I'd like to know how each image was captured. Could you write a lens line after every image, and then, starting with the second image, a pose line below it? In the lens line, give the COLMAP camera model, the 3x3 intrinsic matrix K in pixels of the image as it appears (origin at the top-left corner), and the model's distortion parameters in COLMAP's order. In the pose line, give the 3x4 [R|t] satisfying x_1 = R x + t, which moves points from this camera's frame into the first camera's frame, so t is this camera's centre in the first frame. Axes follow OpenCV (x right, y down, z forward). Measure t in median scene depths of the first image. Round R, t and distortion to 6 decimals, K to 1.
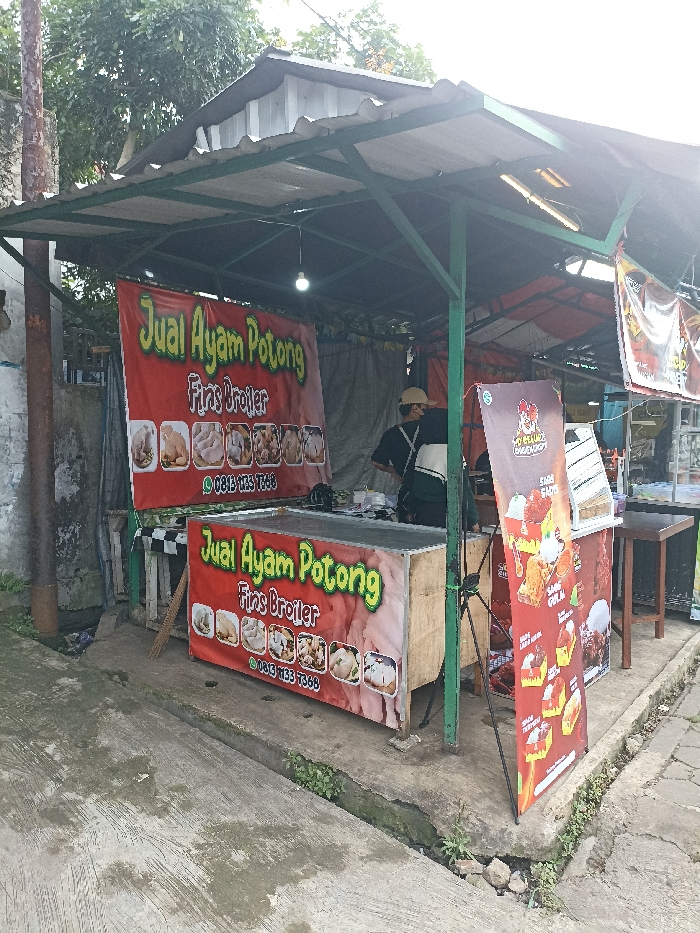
lens RADIAL K [[683.1, 0, 350.0], [0, 683.1, 466.5], [0, 0, 1]] dist [0.036869, -0.006989]
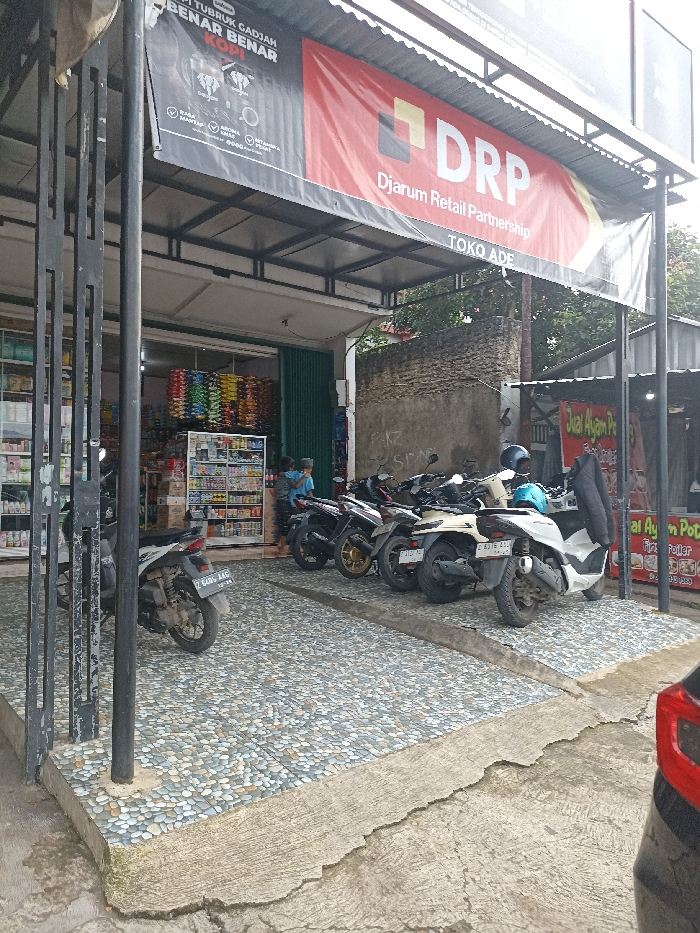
lens RADIAL K [[683.1, 0, 350.0], [0, 683.1, 466.5], [0, 0, 1]] dist [0.036869, -0.006989]
pose [[0.962202, -0.007349, -0.272238, -0.471134], [-0.012889, 0.997287, -0.072475, 0.108511], [0.272032, 0.073244, 0.959497, -1.418804]]
